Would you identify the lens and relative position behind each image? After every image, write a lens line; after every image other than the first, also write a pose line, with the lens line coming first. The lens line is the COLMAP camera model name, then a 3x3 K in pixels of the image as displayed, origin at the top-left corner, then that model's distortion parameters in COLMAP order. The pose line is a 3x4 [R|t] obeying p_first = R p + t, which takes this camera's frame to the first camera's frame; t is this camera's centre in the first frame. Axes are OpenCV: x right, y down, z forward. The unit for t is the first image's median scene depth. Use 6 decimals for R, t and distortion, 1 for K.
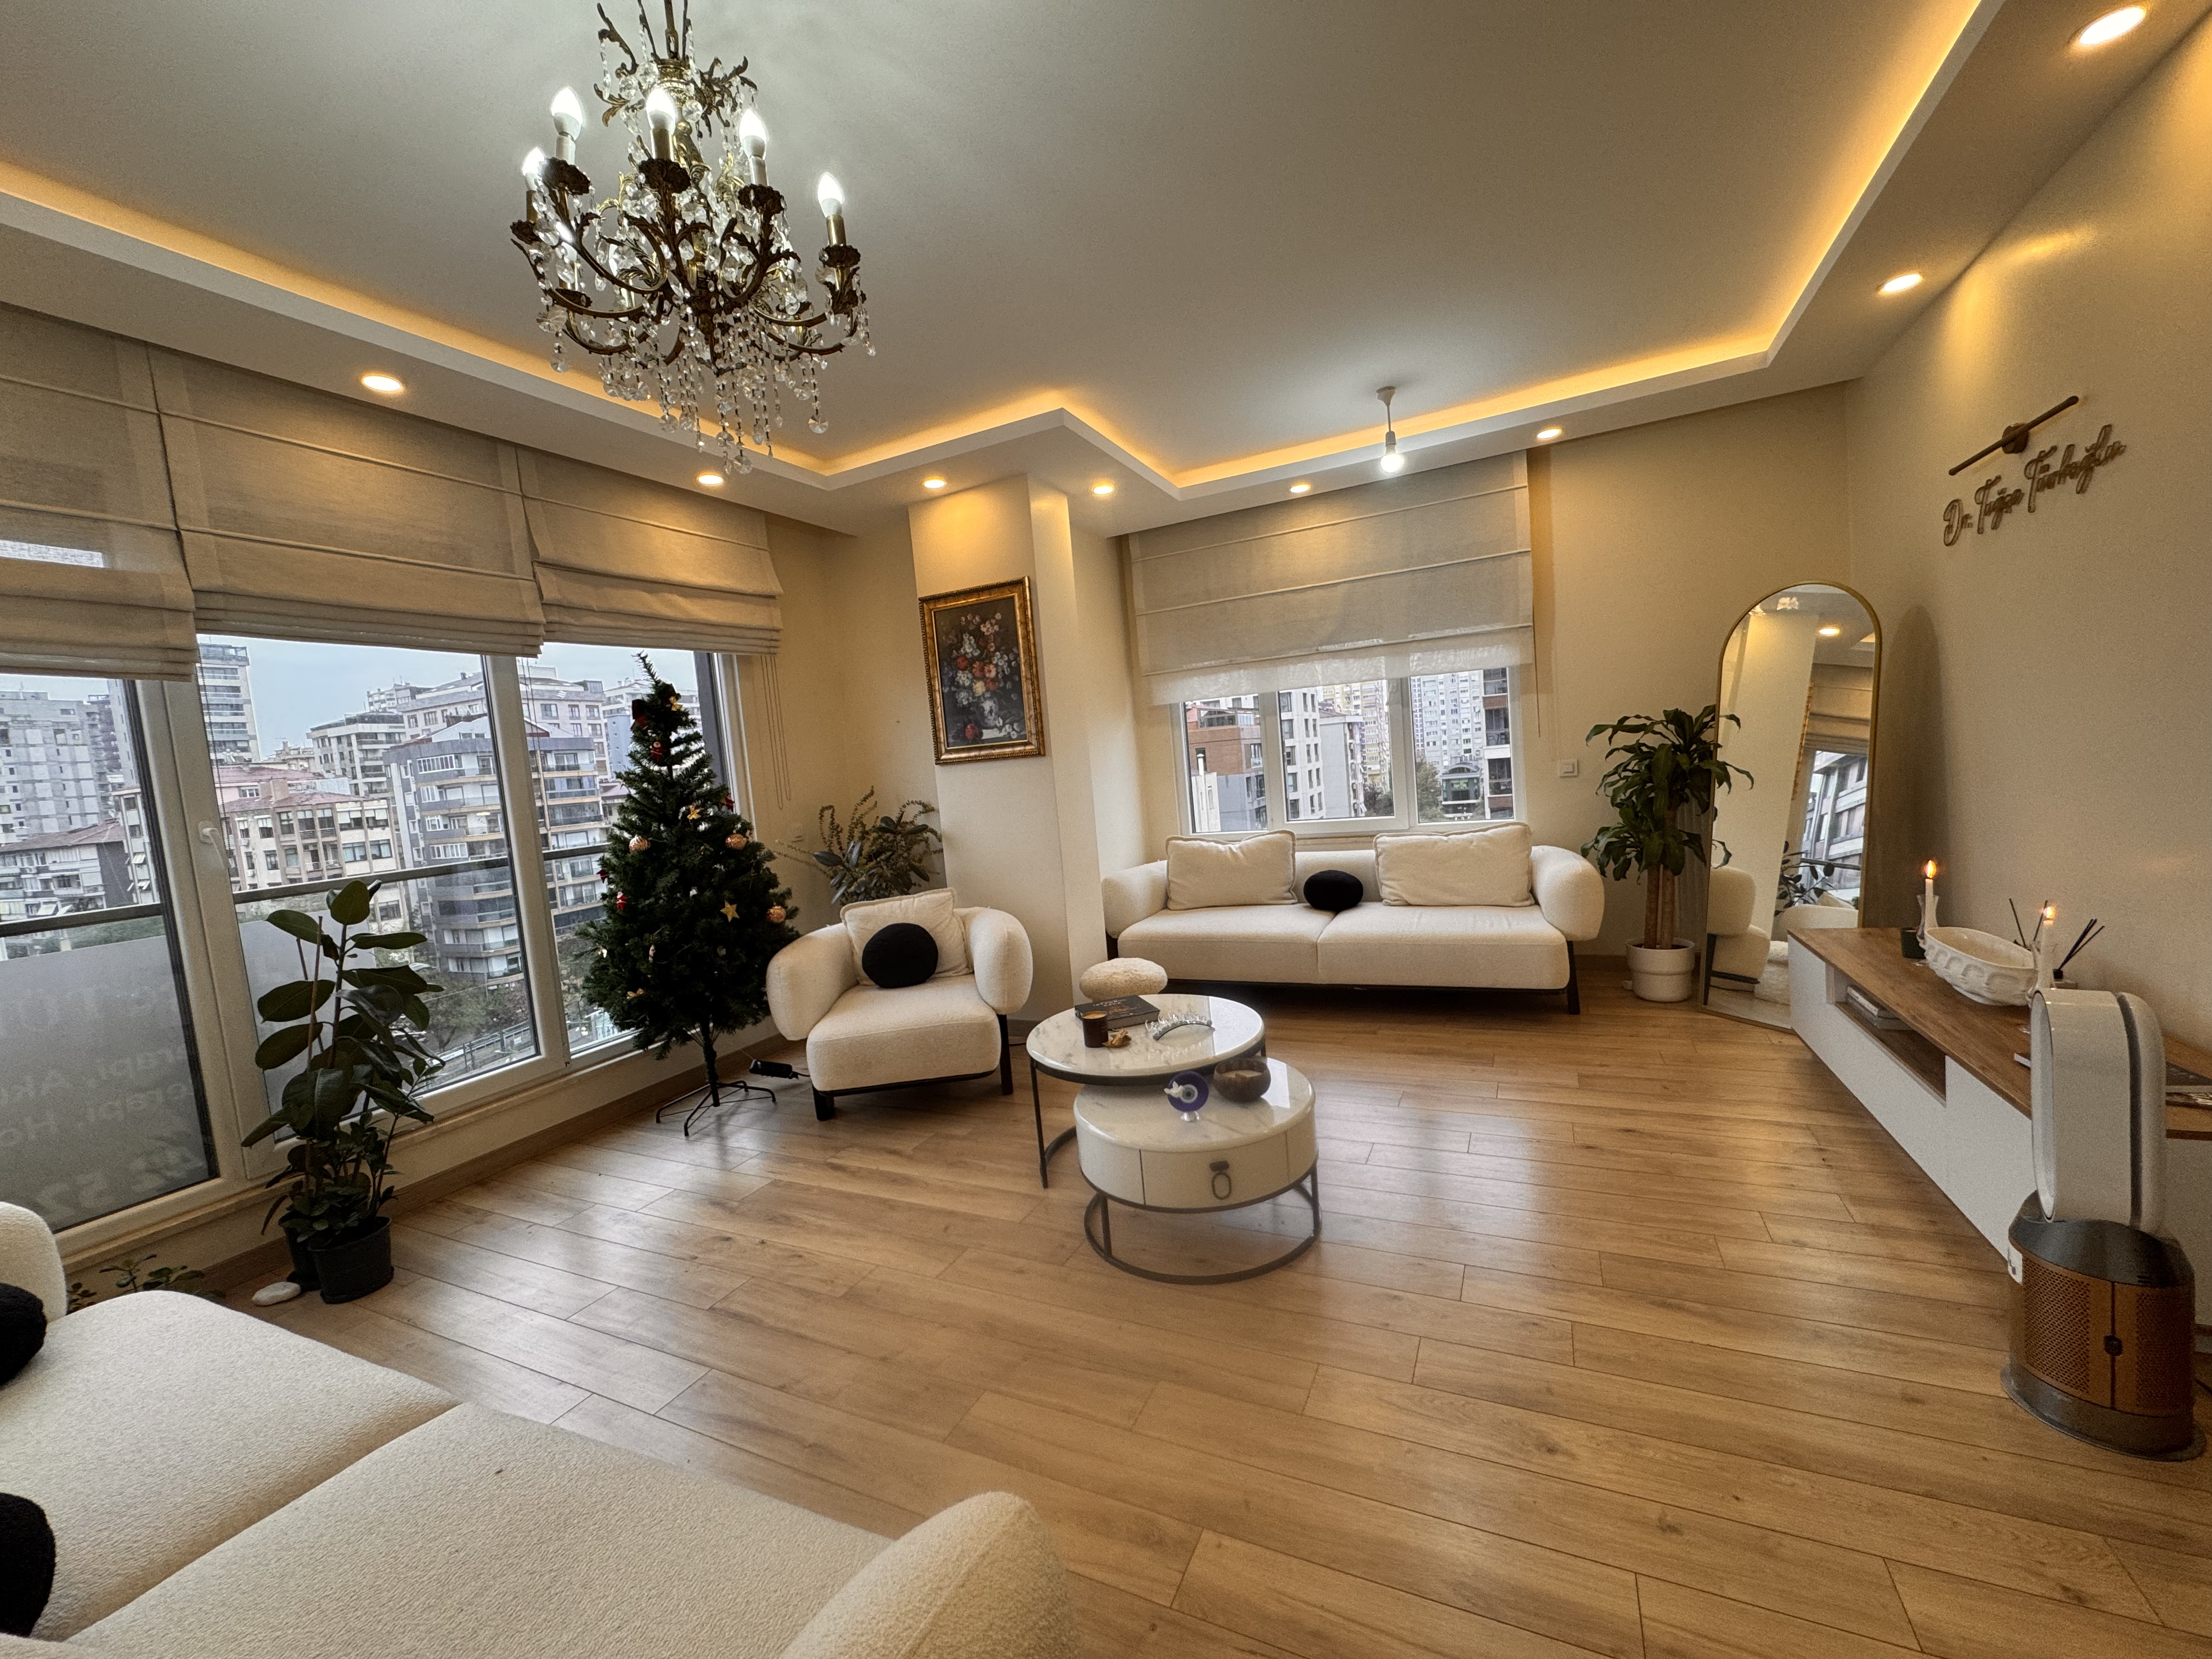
lens RADIAL K [[881.1, 0, 1101.7], [0, 881.1, 830.6], [0, 0, 1]] dist [-0.006852, 0.000646]
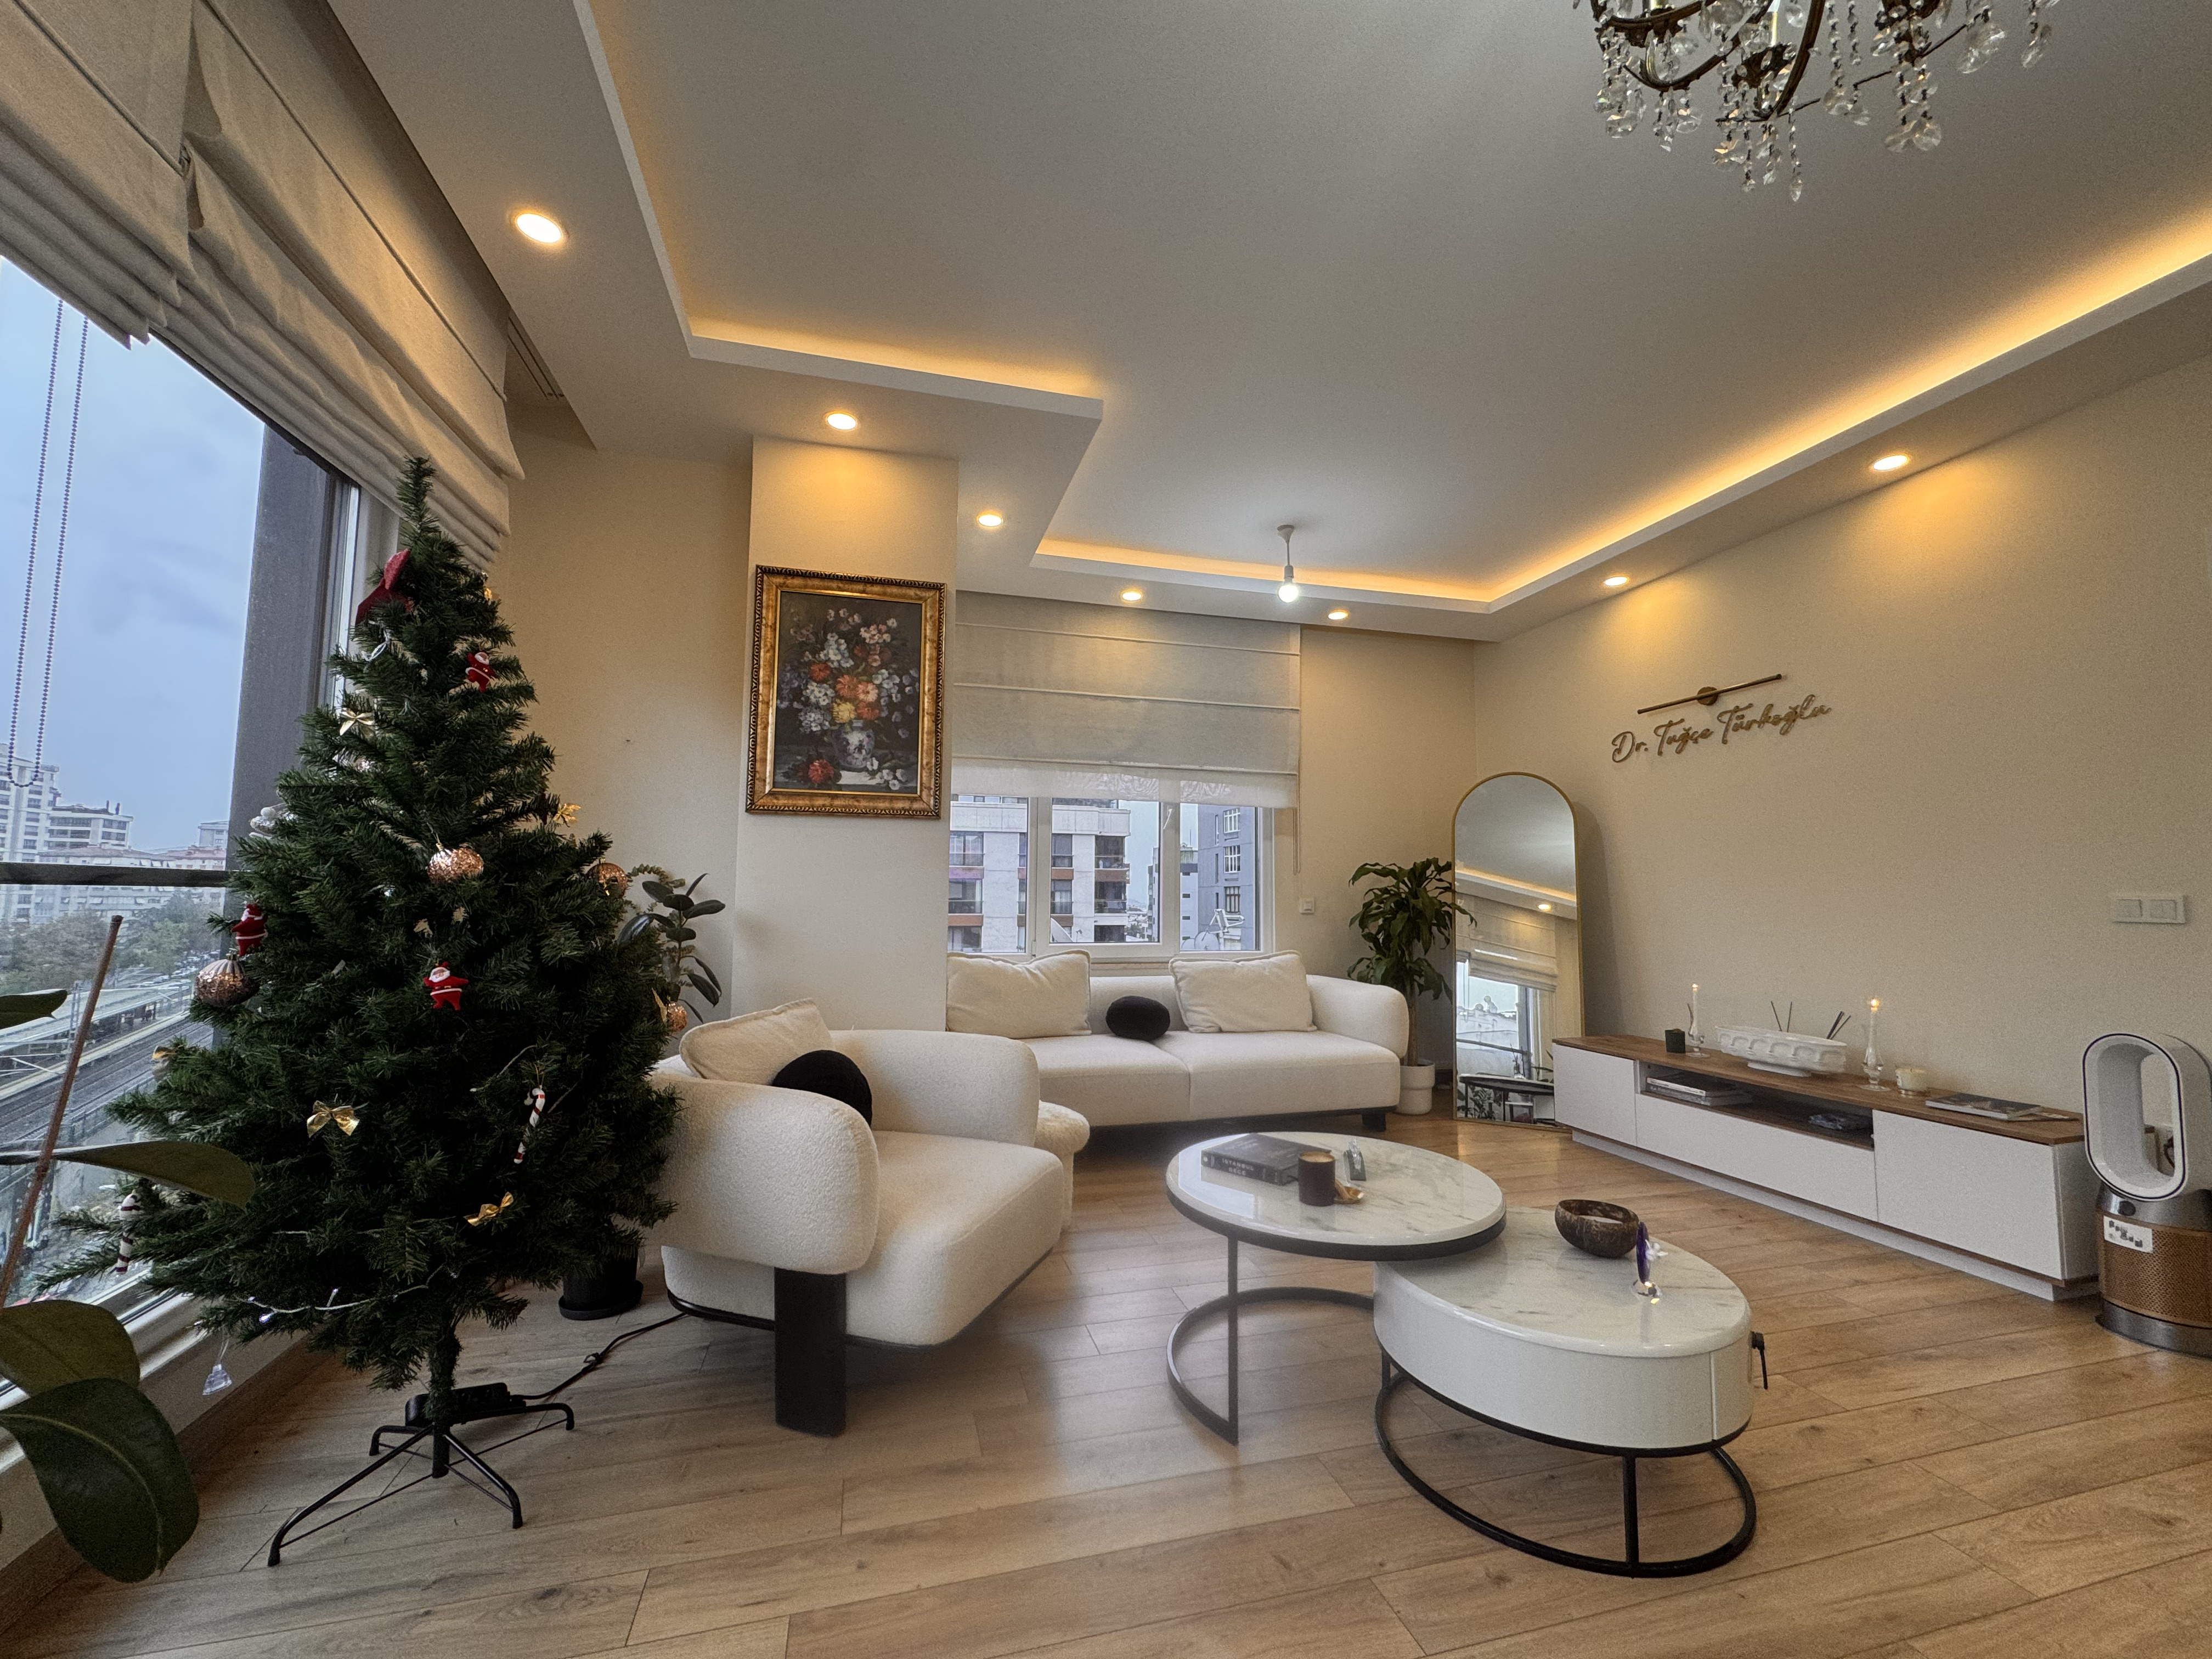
lens RADIAL K [[881.1, 0, 1109.0], [0, 881.1, 830.6], [0, 0, 1]] dist [-0.006852, 0.000646]
pose [[0.751866, 0.144702, 0.643241, -0.420818], [-0.022434, 0.980668, -0.194387, 0.061855], [-0.658934, 0.131723, 0.740578, 0.360508]]
